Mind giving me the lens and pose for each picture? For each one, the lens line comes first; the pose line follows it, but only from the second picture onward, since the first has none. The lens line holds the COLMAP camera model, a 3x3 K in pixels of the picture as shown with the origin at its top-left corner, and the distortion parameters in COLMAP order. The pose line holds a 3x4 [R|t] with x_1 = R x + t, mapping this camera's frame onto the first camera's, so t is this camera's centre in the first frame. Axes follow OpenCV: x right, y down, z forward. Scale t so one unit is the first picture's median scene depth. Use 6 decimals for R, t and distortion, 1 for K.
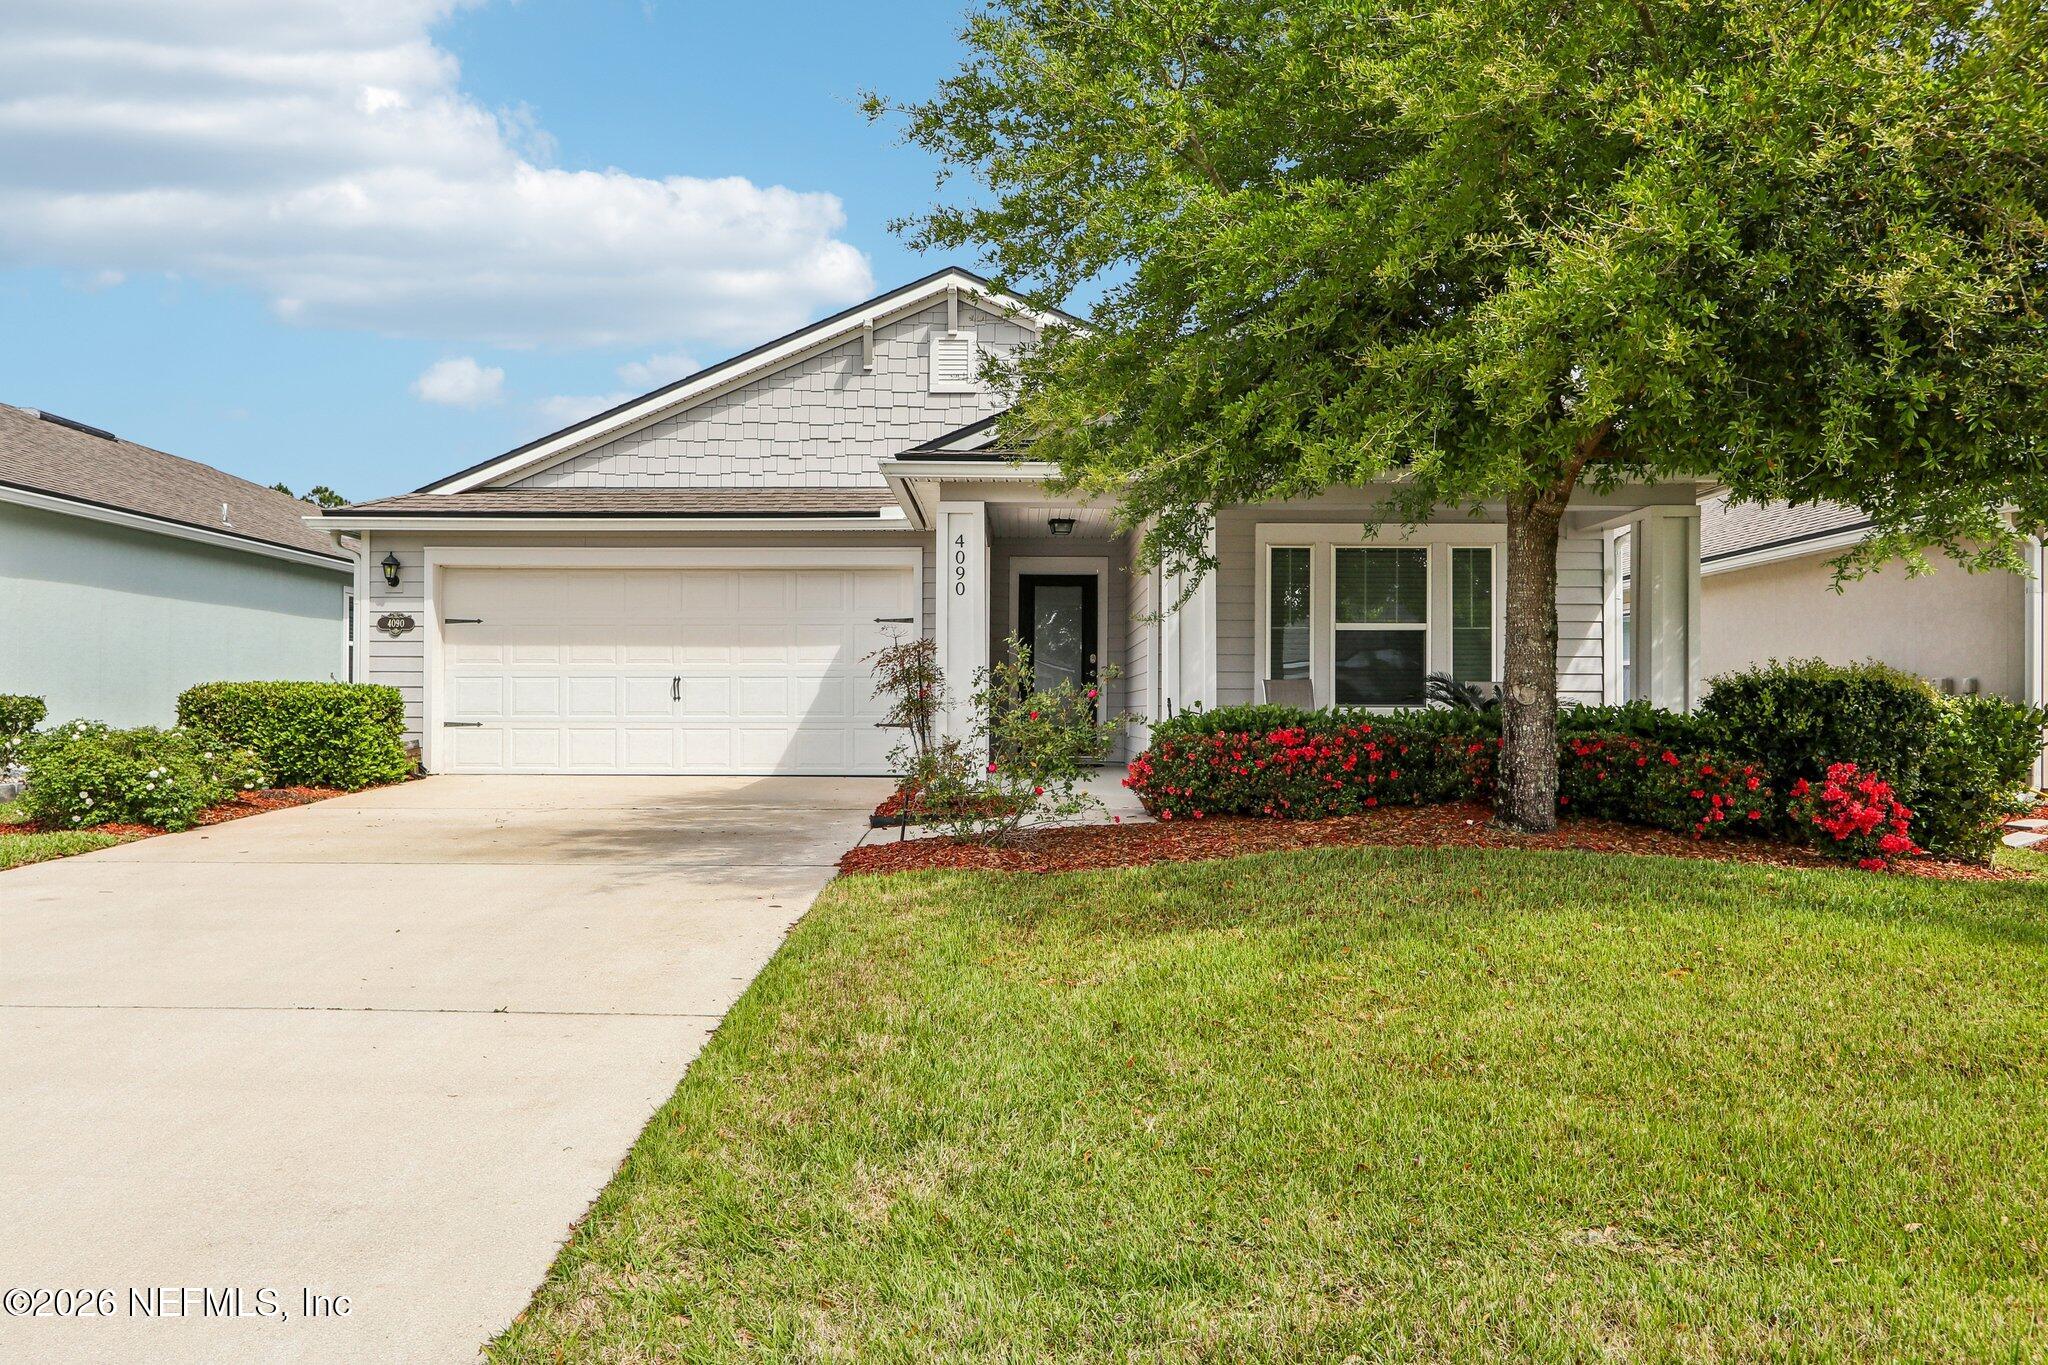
lens RADIAL K [[1396.6, 0, 1024.0], [0, 1396.6, 682.5], [0, 0, 1]] dist [-0.001033, -0.000279]
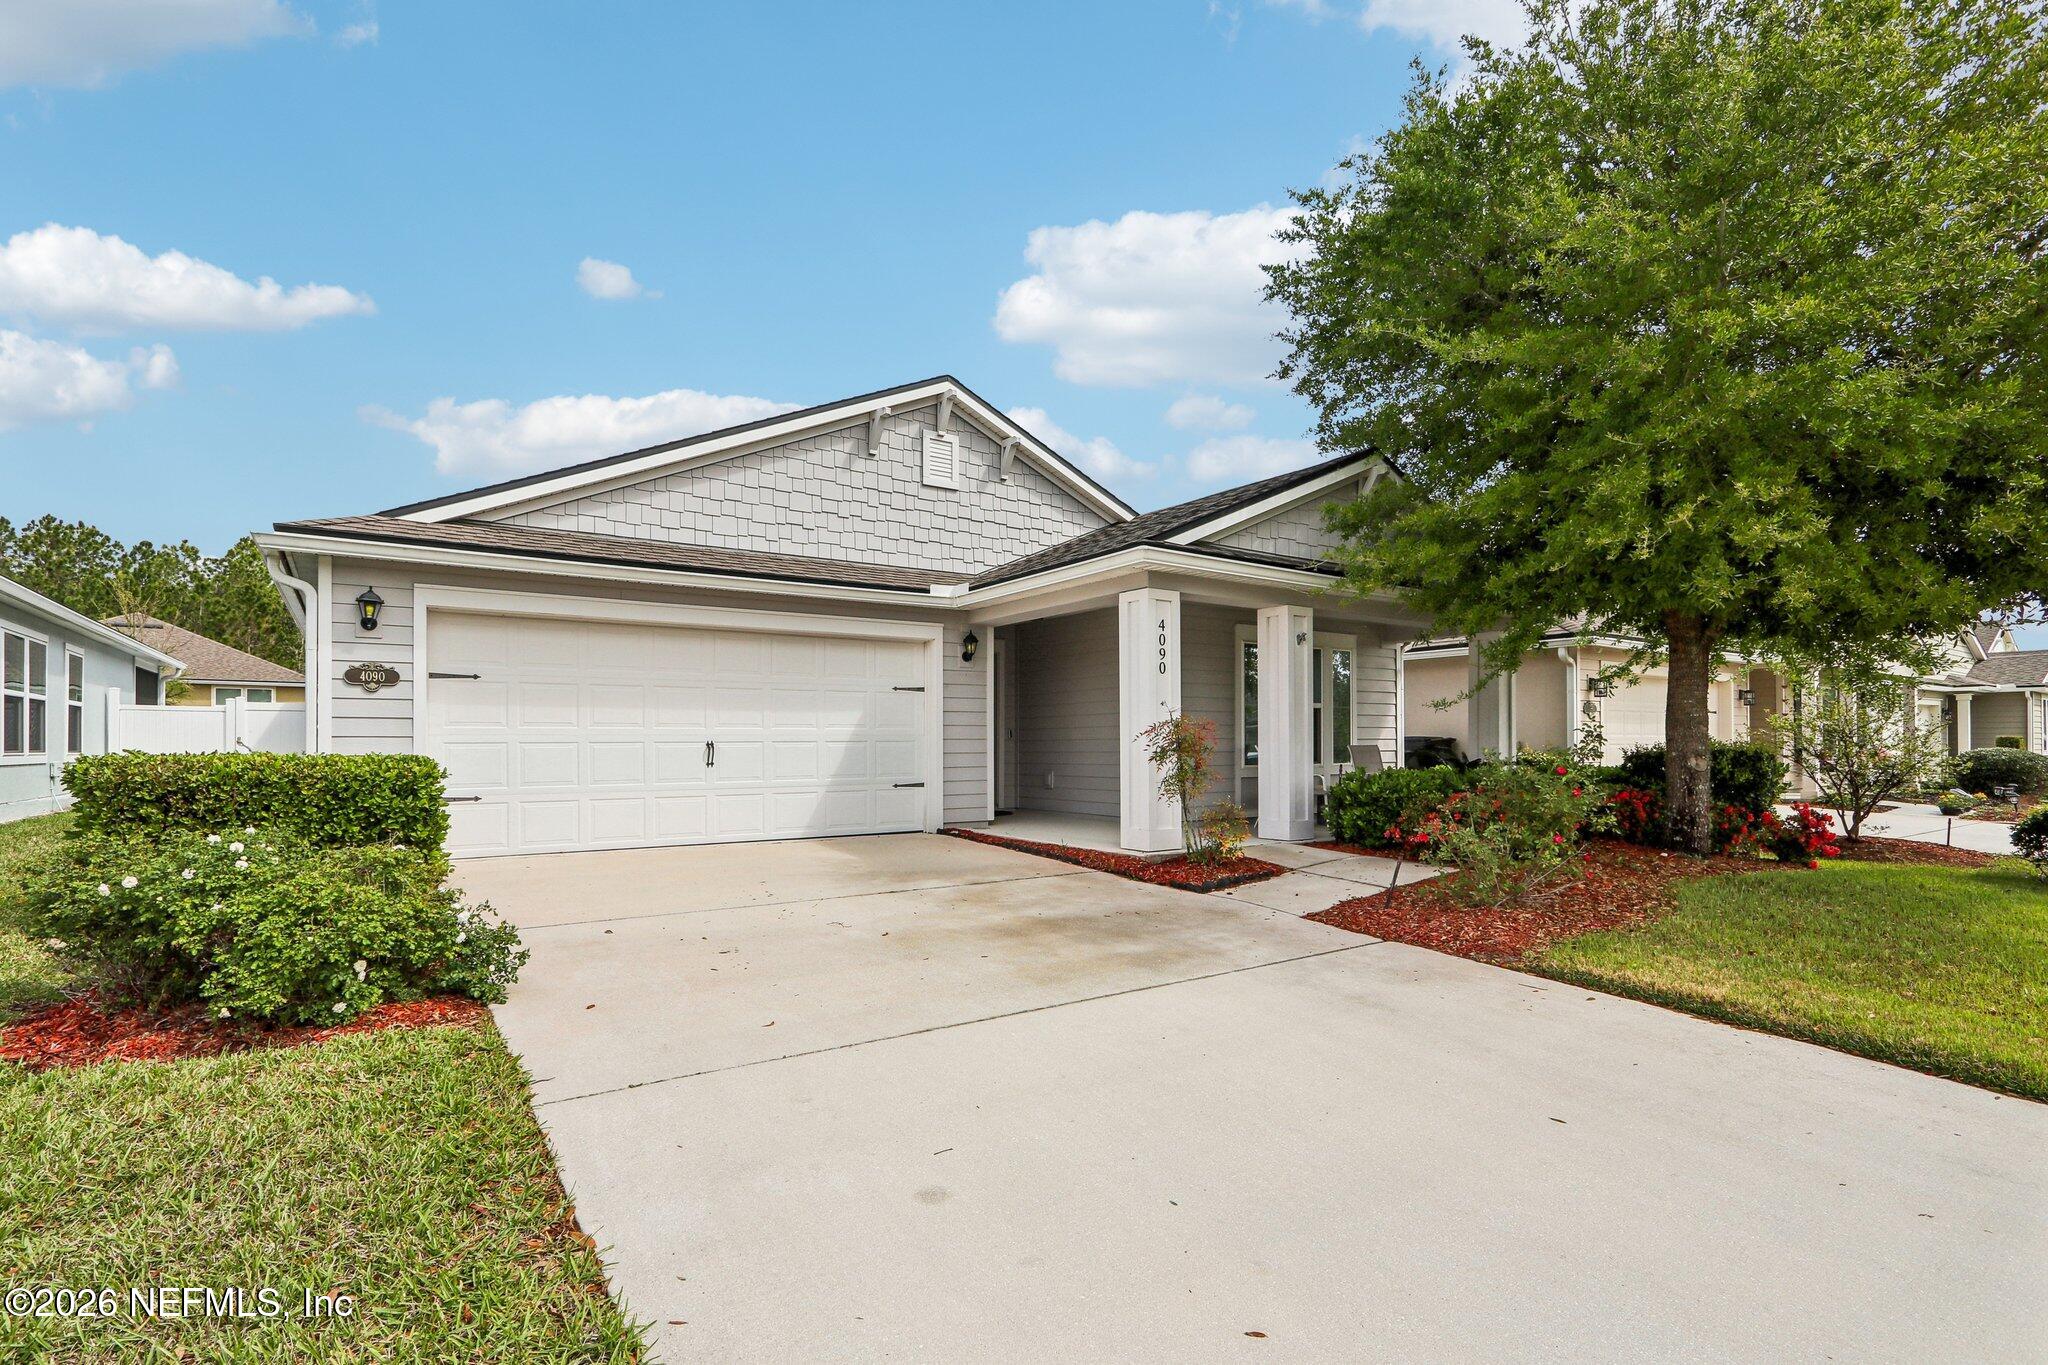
lens RADIAL K [[962.2, 0, 1024.7], [0, 962.2, 736.1], [0, 0, 1]] dist [-0.001946, -0.000125]
pose [[0.826442, -0.000649, 0.563021, -0.438654], [-0.004538, 0.999959, 0.007813, -0.013915], [-0.563004, -0.009012, 0.826405, 0.326462]]
